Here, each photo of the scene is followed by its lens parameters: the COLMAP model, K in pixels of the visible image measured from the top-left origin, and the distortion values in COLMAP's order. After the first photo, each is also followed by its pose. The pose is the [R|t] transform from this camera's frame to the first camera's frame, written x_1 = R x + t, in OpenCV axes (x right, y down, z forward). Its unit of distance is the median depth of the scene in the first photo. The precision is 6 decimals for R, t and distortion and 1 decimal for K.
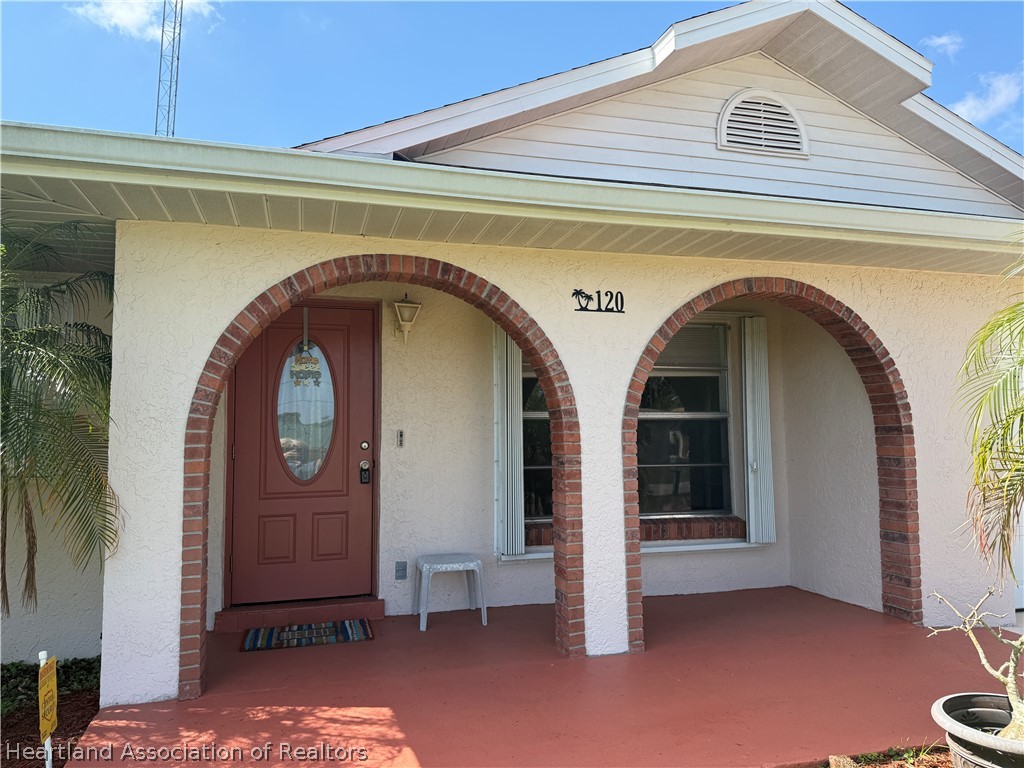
lens RADIAL K [[718.6, 0, 507.4], [0, 718.6, 391.8], [0, 0, 1]] dist [0.103973, -0.147718]
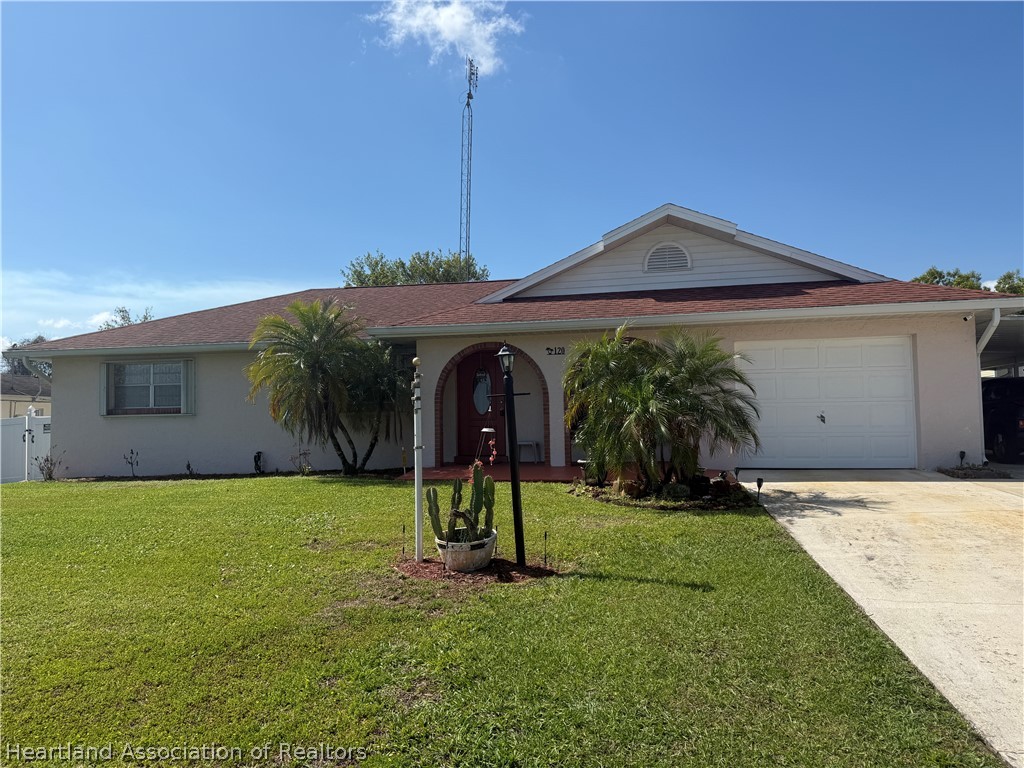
lens RADIAL K [[718.6, 0, 507.4], [0, 718.6, 391.8], [0, 0, 1]] dist [0.103973, -0.147718]
pose [[0.876065, -0.016979, -0.481895, 1.018307], [0.039356, 0.998563, 0.036363, -0.054582], [0.480585, -0.050822, 0.875474, -1.250237]]
